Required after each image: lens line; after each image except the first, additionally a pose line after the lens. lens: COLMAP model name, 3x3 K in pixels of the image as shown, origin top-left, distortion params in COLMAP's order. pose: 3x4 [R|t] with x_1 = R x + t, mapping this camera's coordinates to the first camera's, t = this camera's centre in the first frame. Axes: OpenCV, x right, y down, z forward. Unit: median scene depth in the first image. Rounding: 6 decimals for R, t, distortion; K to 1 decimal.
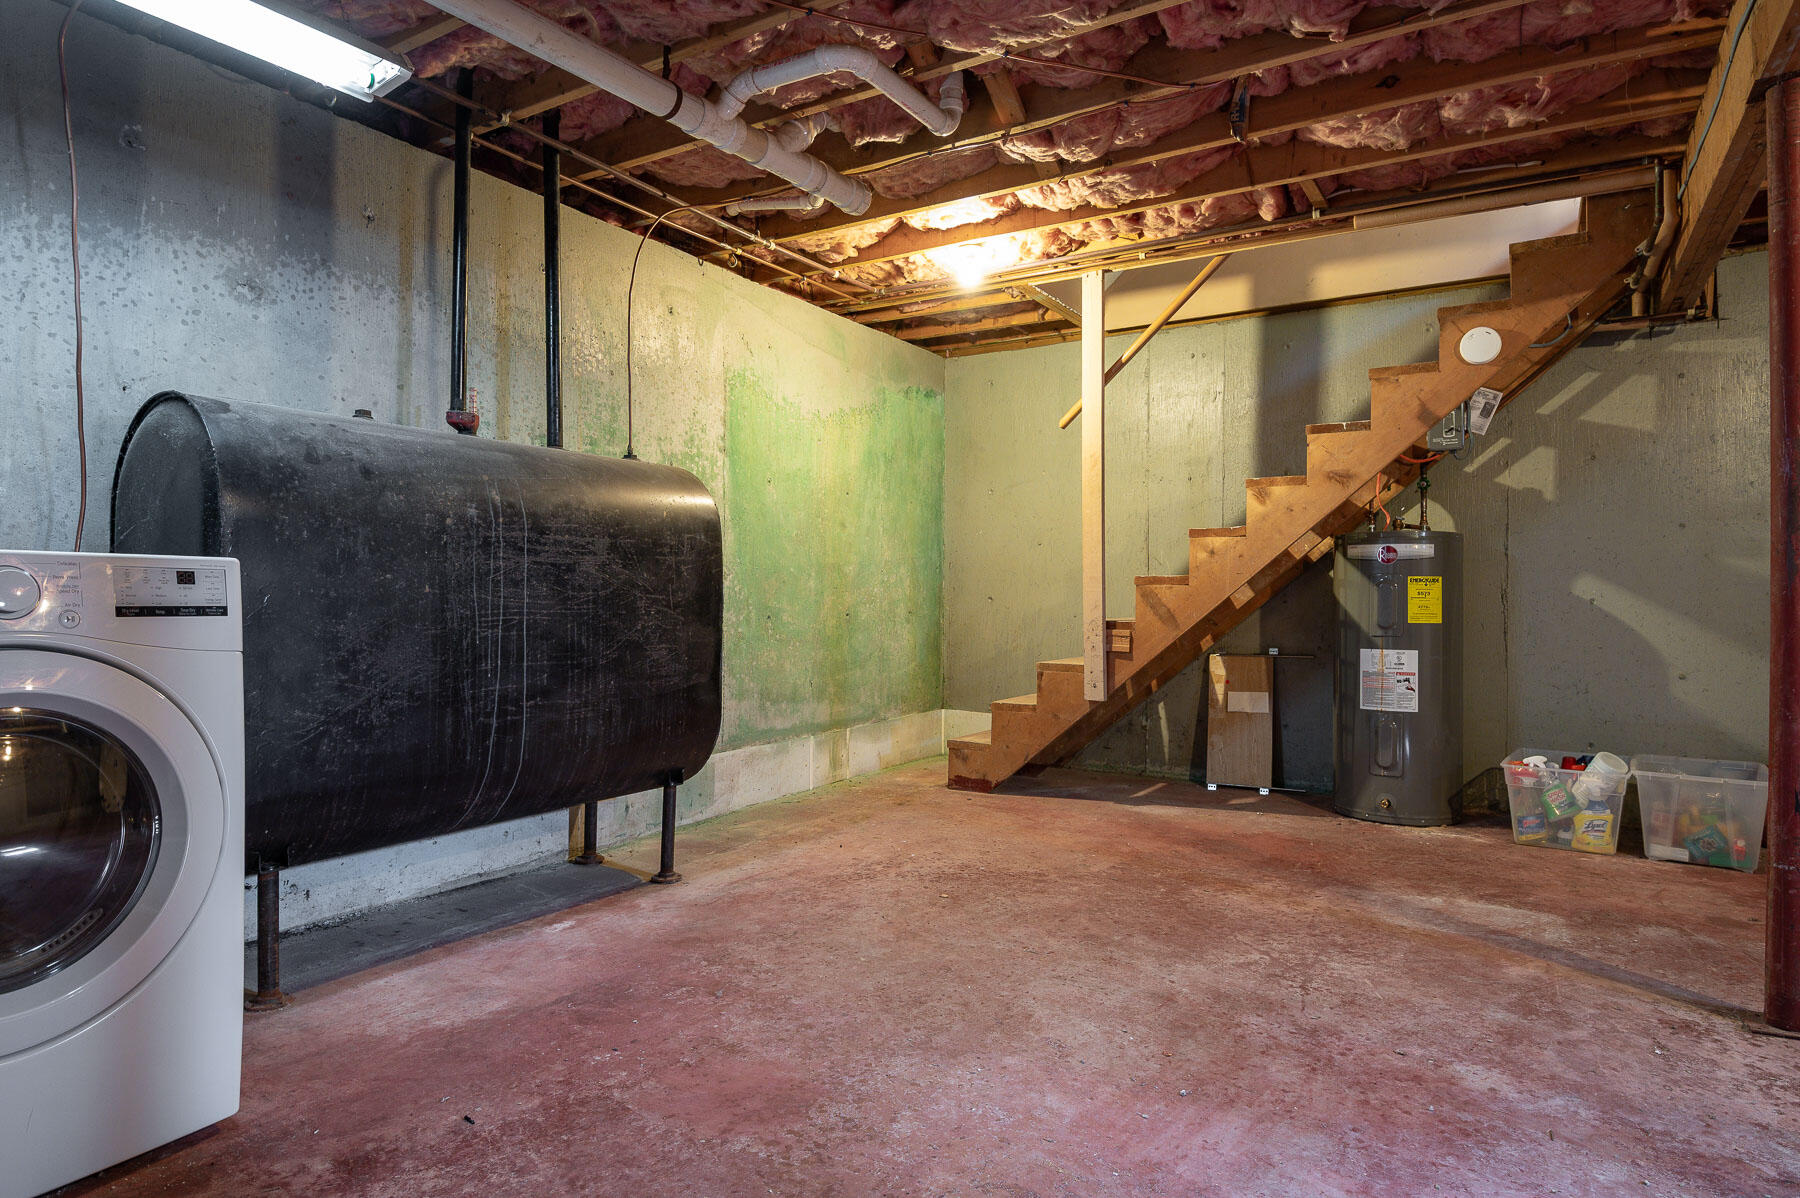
lens RADIAL K [[1020.1, 0, 900.0], [0, 1020.1, 599.0], [0, 0, 1]] dist [-0.000046, 0.000004]
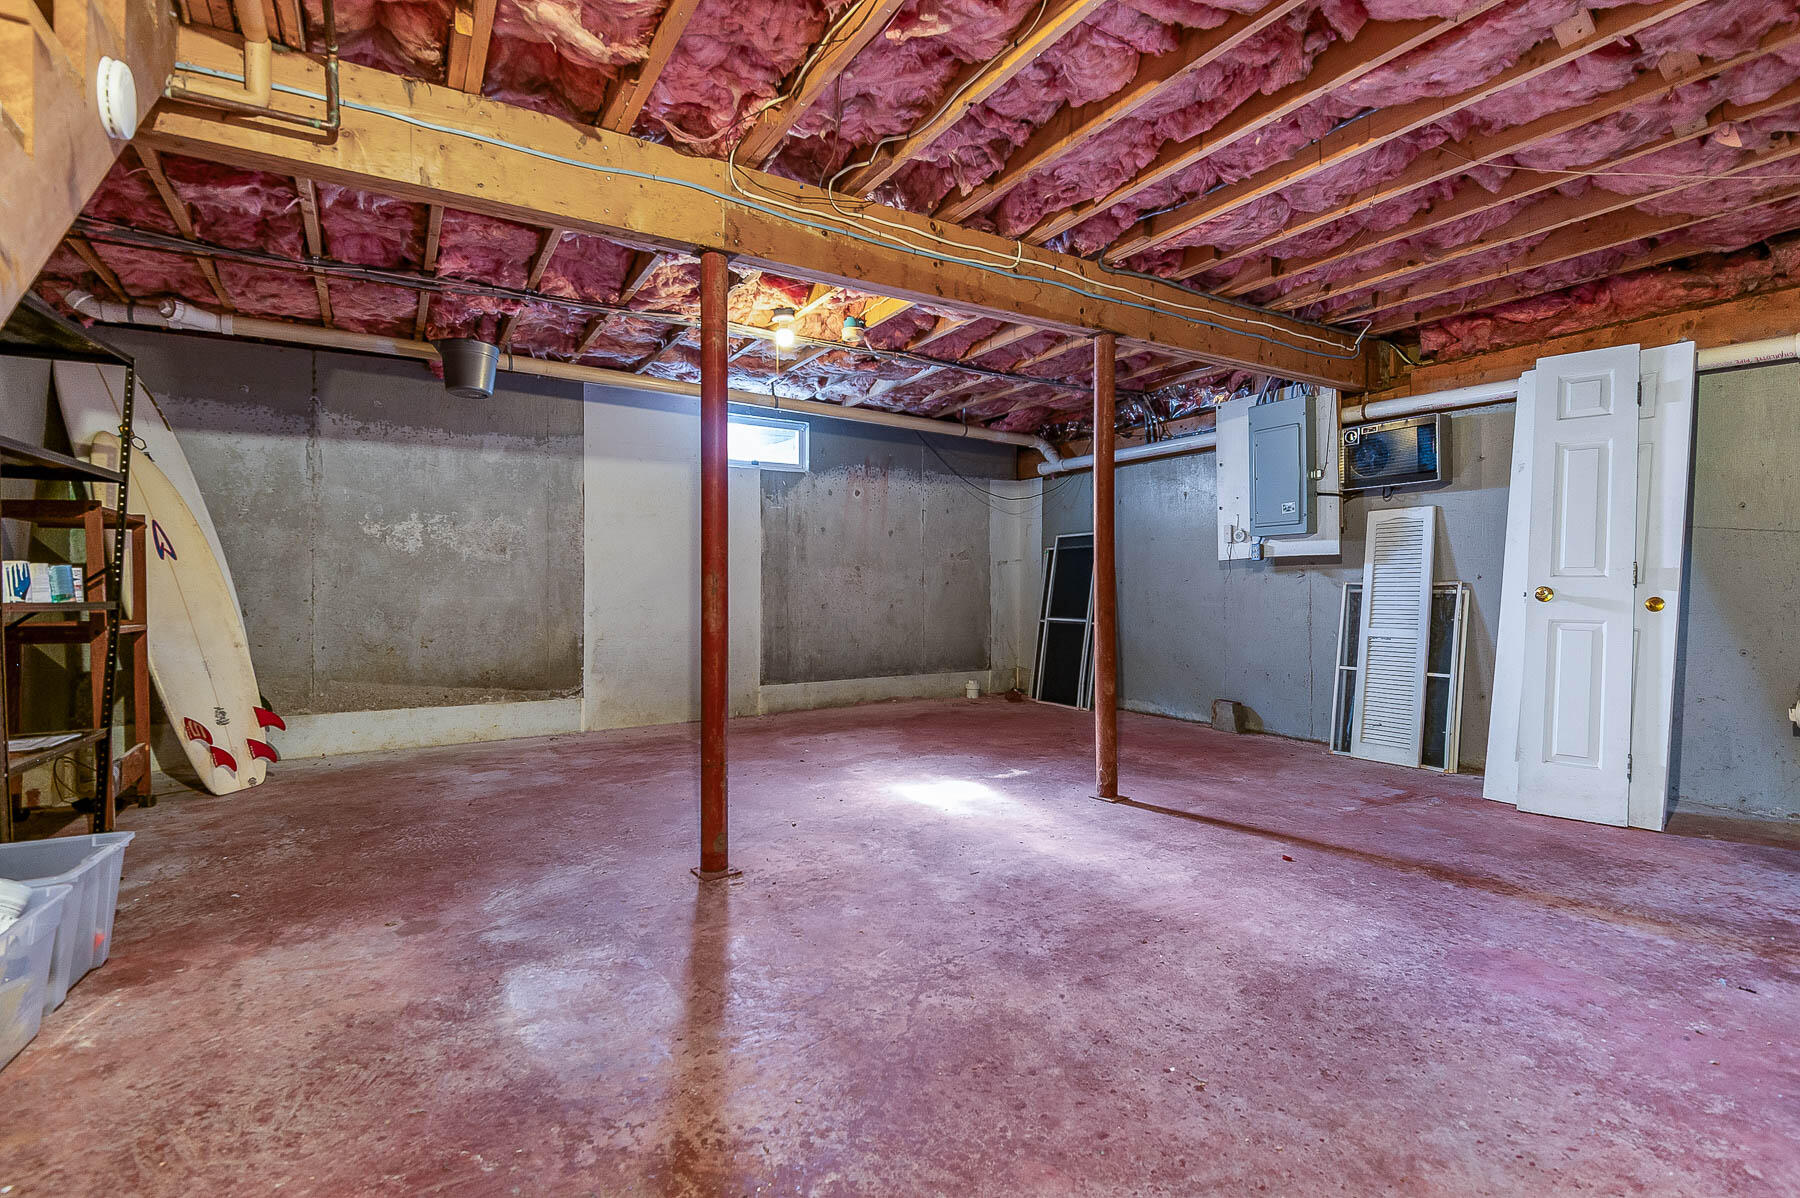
lens RADIAL K [[846.7, 0, 900.0], [0, 846.7, 599.0], [0, 0, 1]] dist [0.024990, -0.015912]
pose [[-0.898688, -0.009784, 0.438480, 0.060624], [0.002364, 0.999629, 0.027152, -0.017441], [-0.438583, 0.025438, -0.898331, 1.842211]]
